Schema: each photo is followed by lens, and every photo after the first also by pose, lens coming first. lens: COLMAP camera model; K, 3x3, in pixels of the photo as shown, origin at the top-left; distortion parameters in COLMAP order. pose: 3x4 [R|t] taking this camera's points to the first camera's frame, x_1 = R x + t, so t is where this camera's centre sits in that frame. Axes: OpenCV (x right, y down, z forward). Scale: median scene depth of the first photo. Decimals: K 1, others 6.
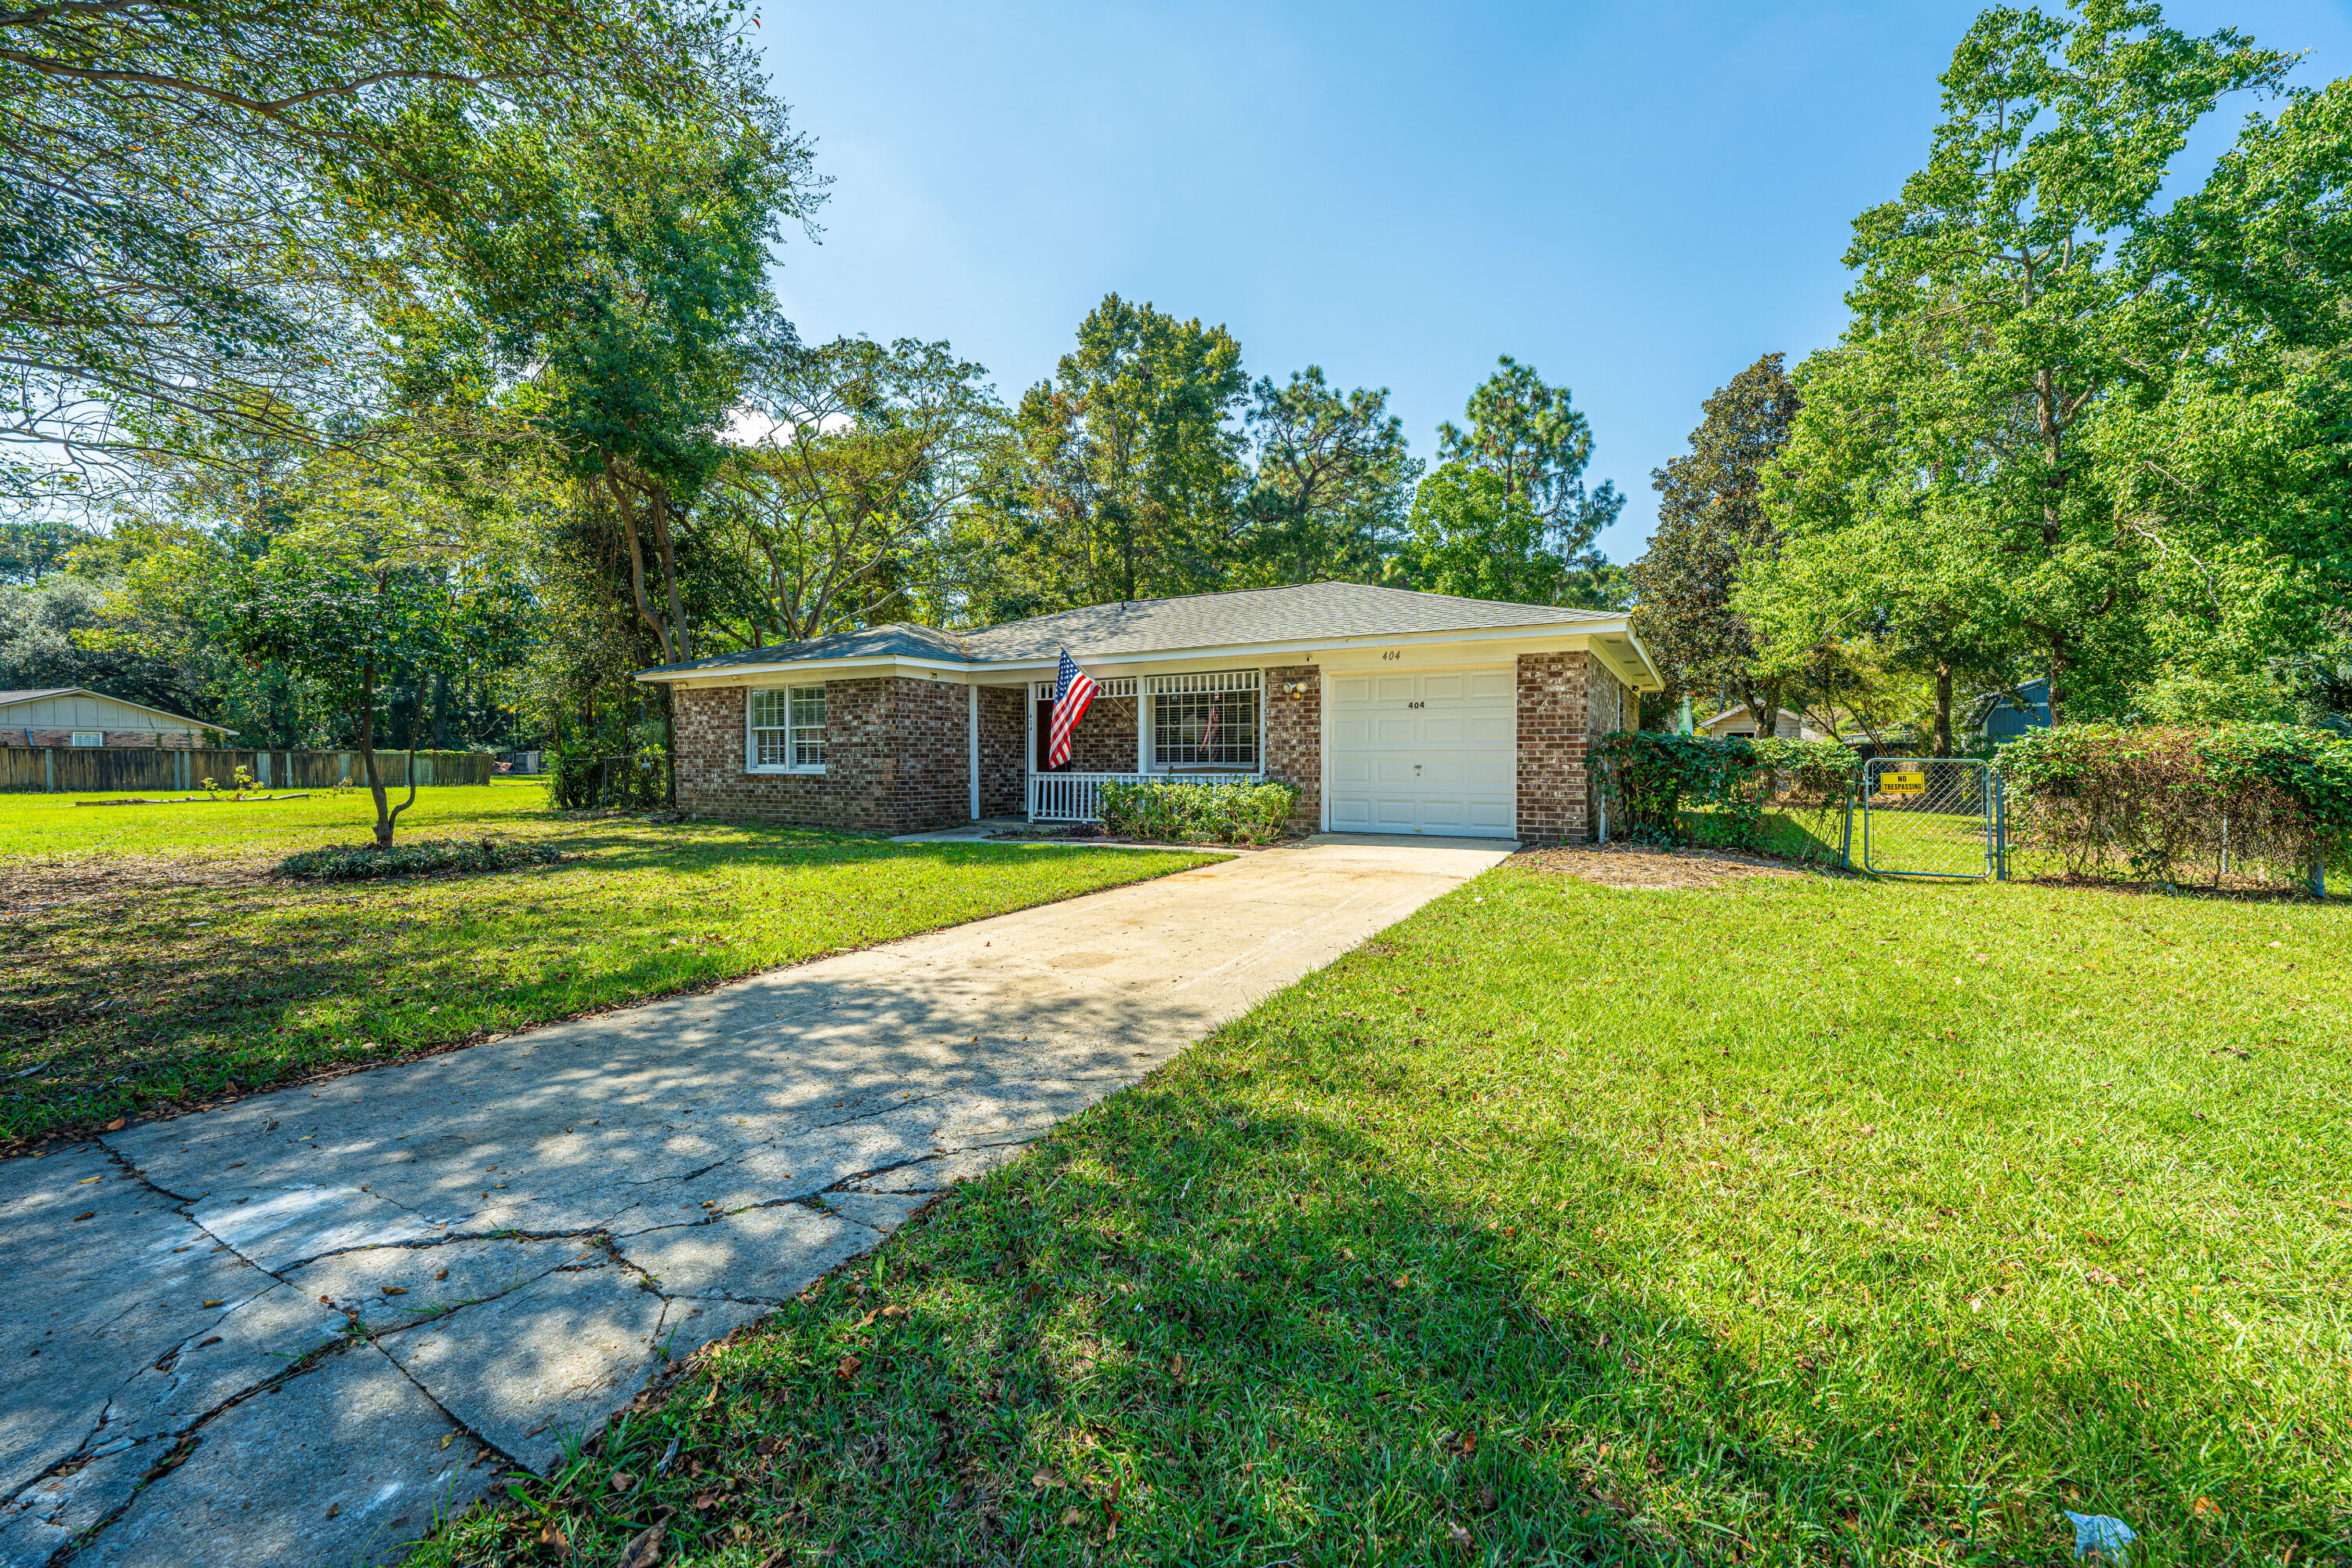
lens RADIAL K [[927.6, 0, 1181.4], [0, 927.6, 781.0], [0, 0, 1]] dist [-0.001464, 0.000001]
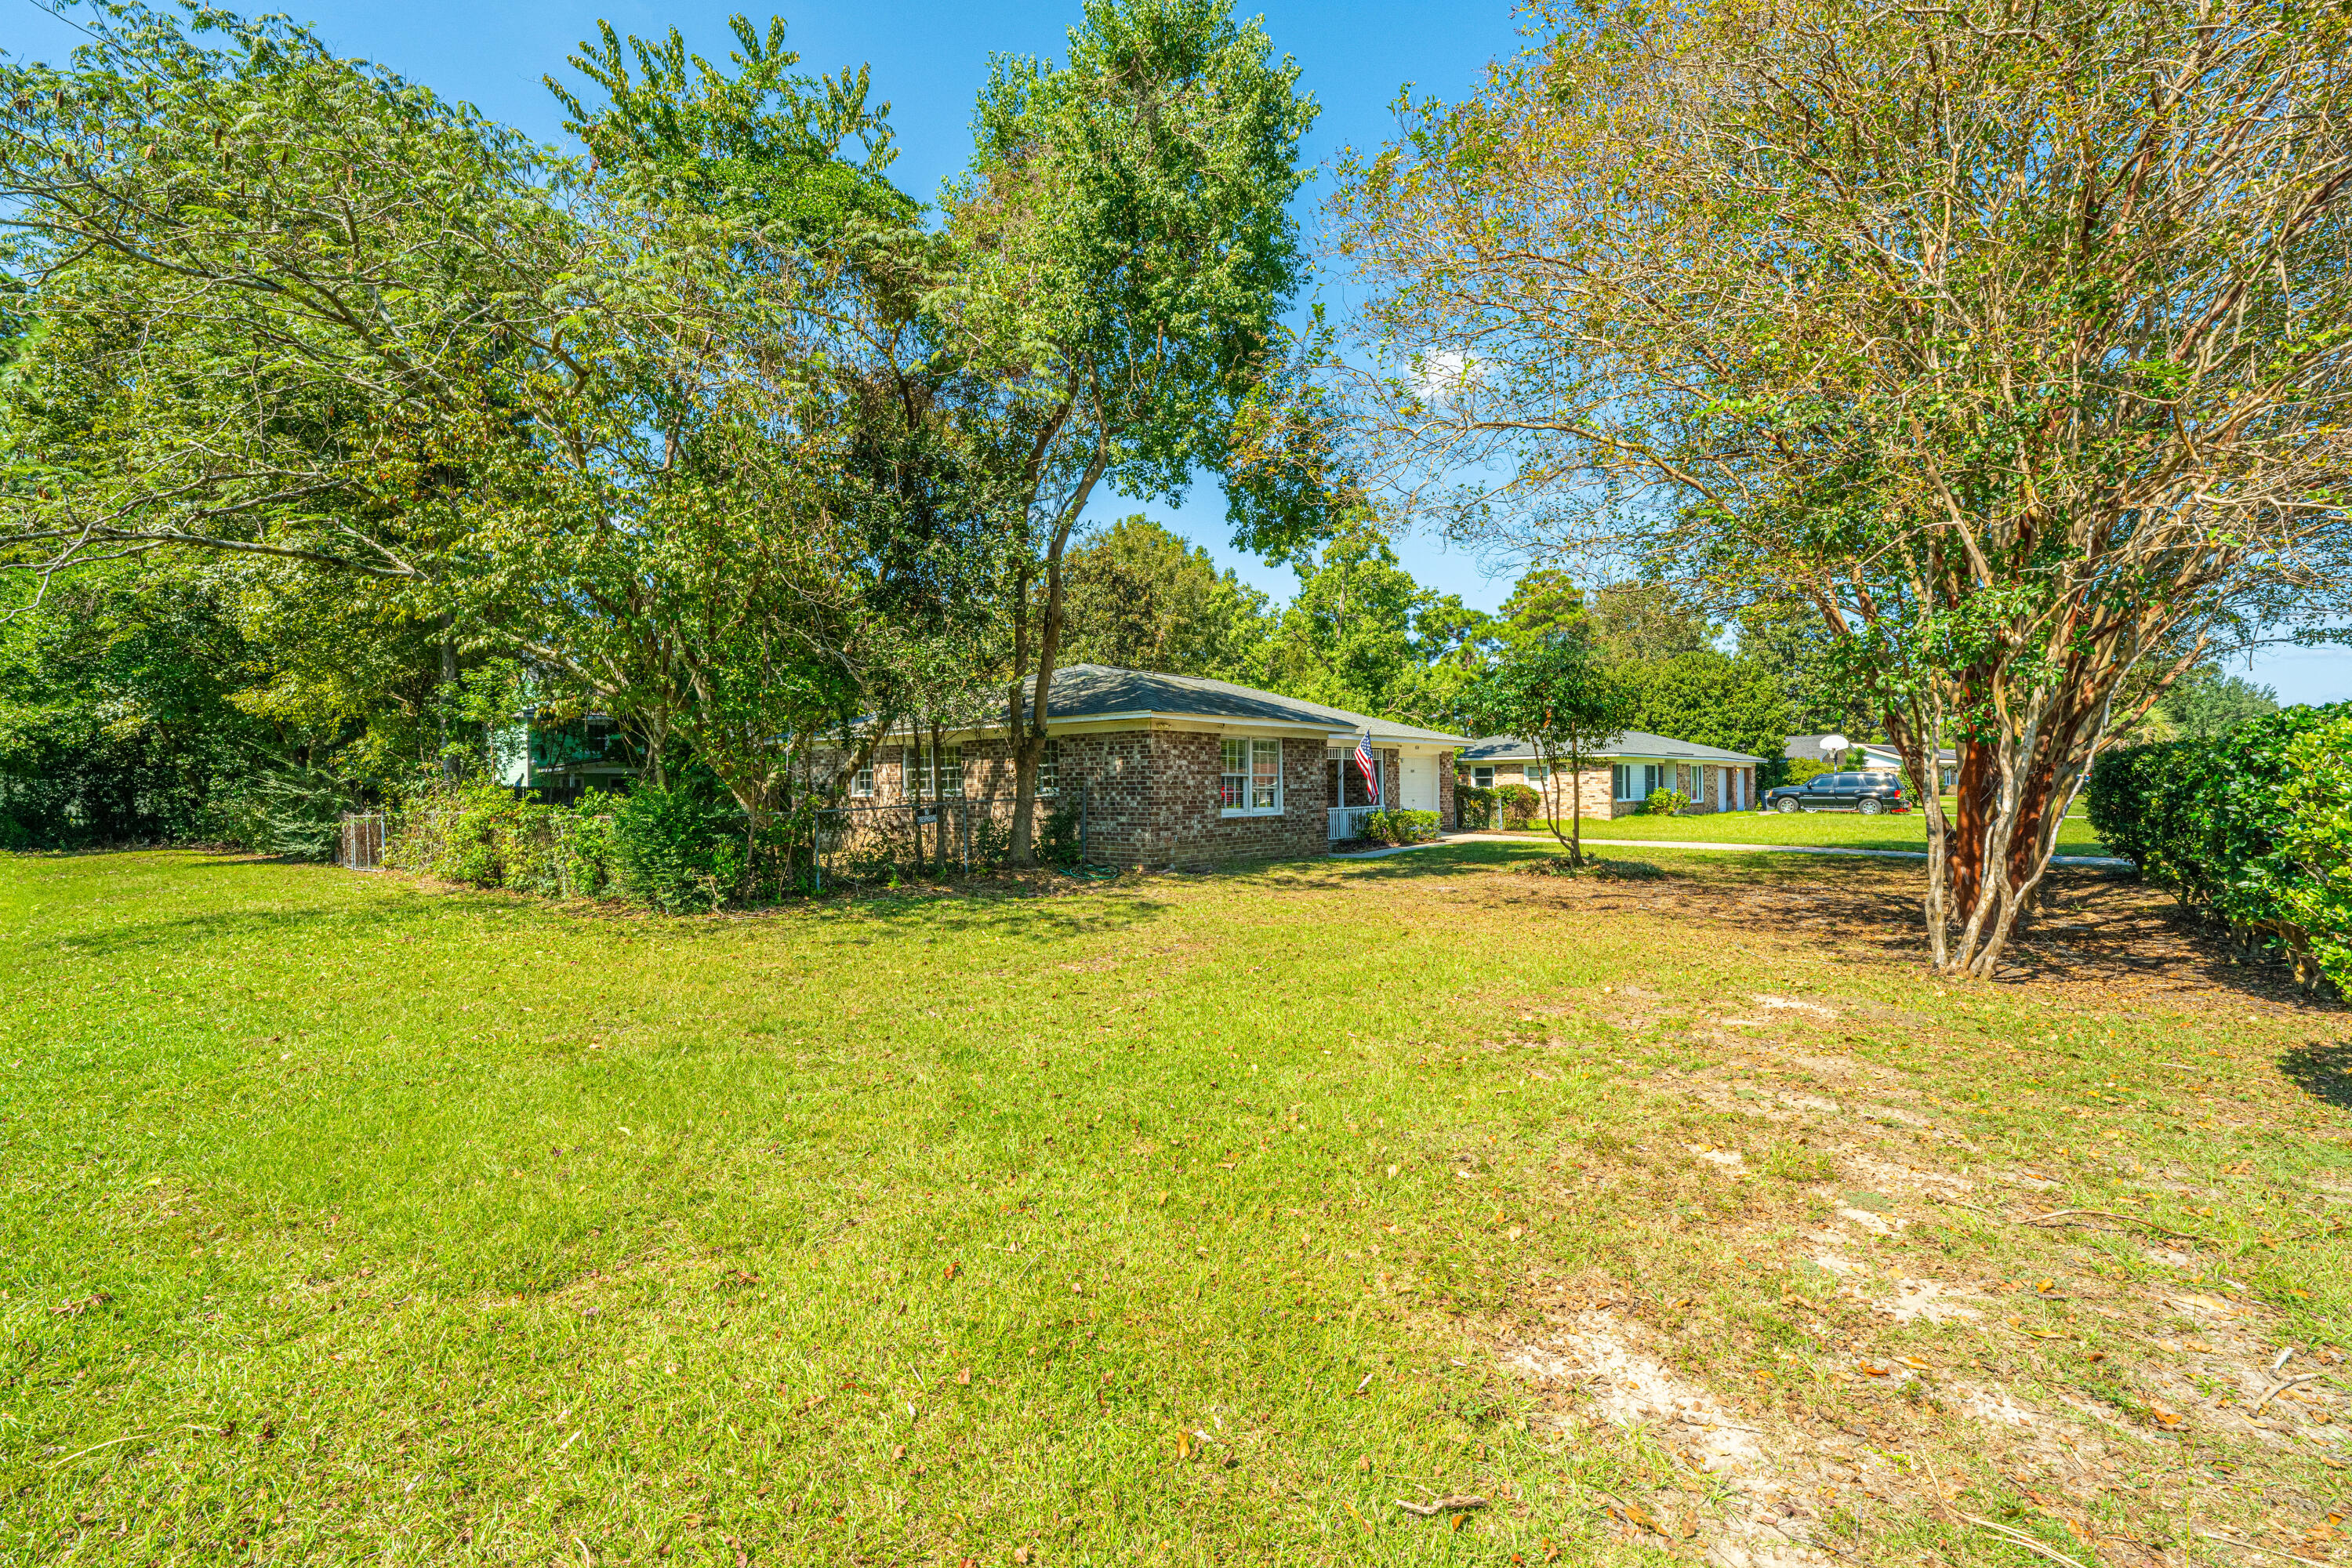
lens RADIAL K [[1005.7, 0, 1176.0], [0, 1005.7, 784.0], [0, 0, 1]] dist [0.002392, 0.000157]
pose [[0.177619, 0.001465, 0.984098, -1.614985], [0.031977, 0.999462, -0.007259, -0.040346], [-0.983580, 0.032757, 0.177476, 0.864976]]
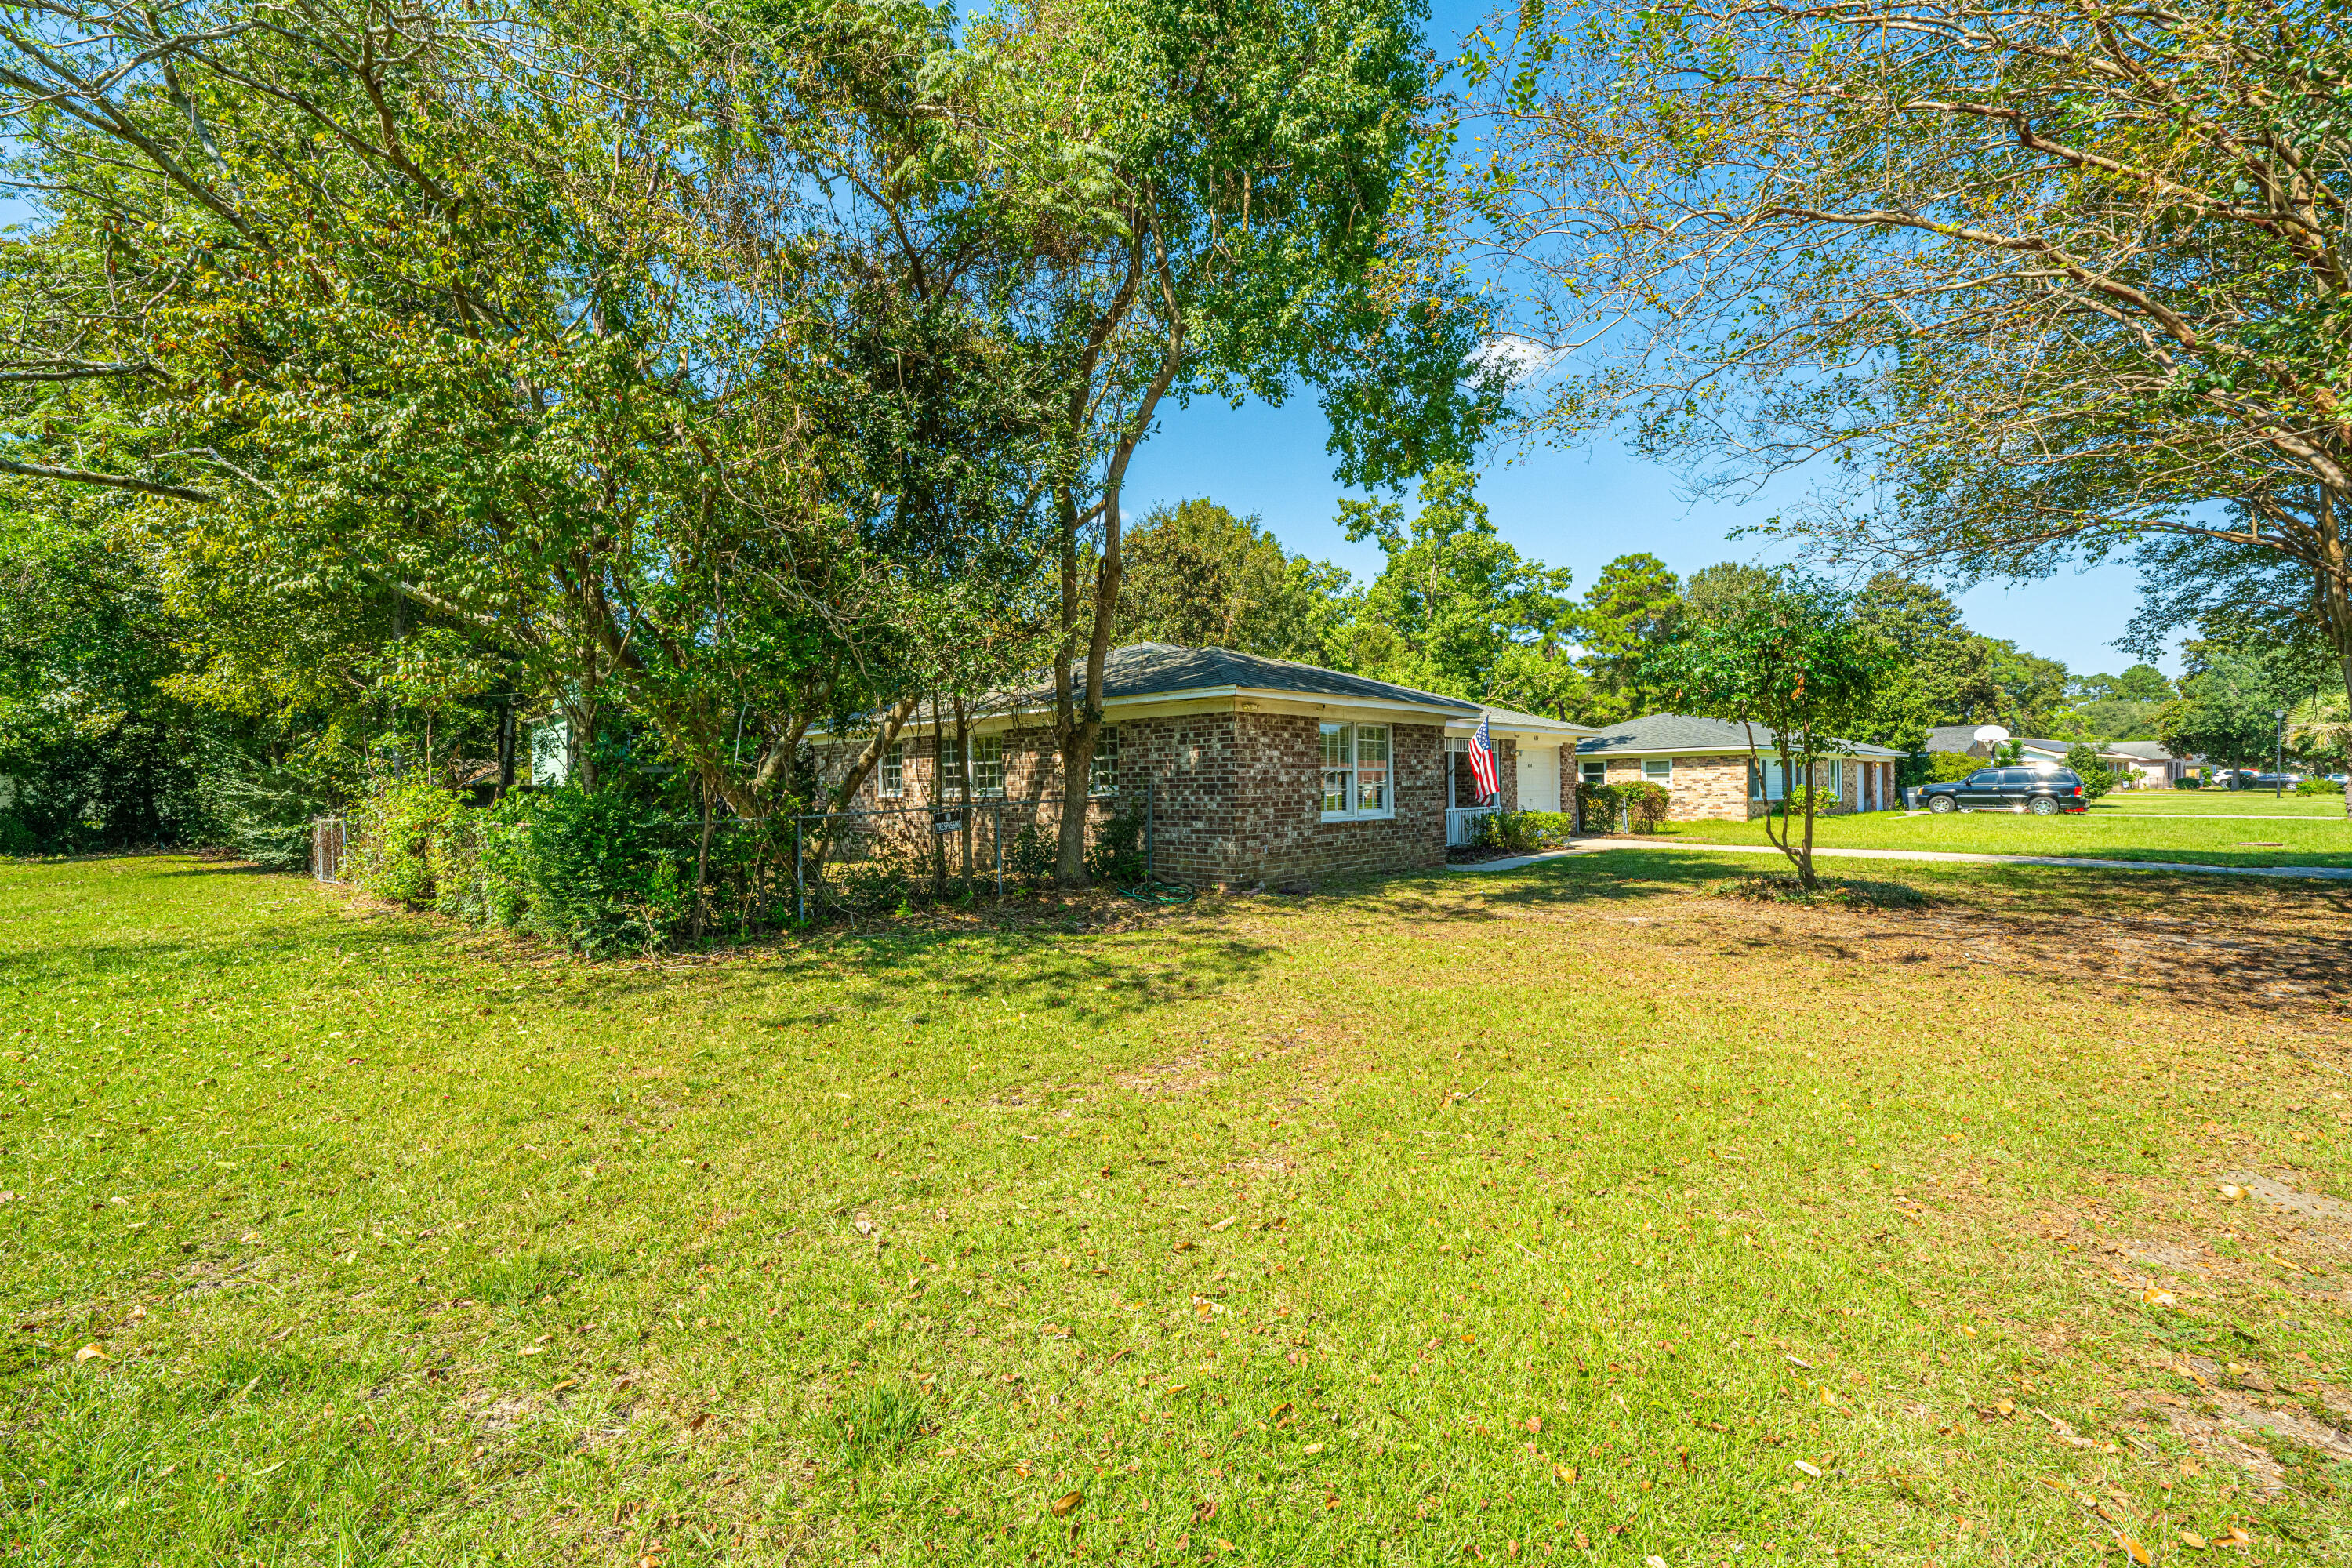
lens RADIAL K [[1002.2, 0, 1176.0], [0, 1002.2, 784.0], [0, 0, 1]] dist [0.000228, 0.000469]
pose [[0.237070, 0.000256, 0.971492, -1.396052], [0.034159, 0.999379, -0.008599, -0.040445], [-0.970892, 0.035224, 0.236914, 0.929527]]
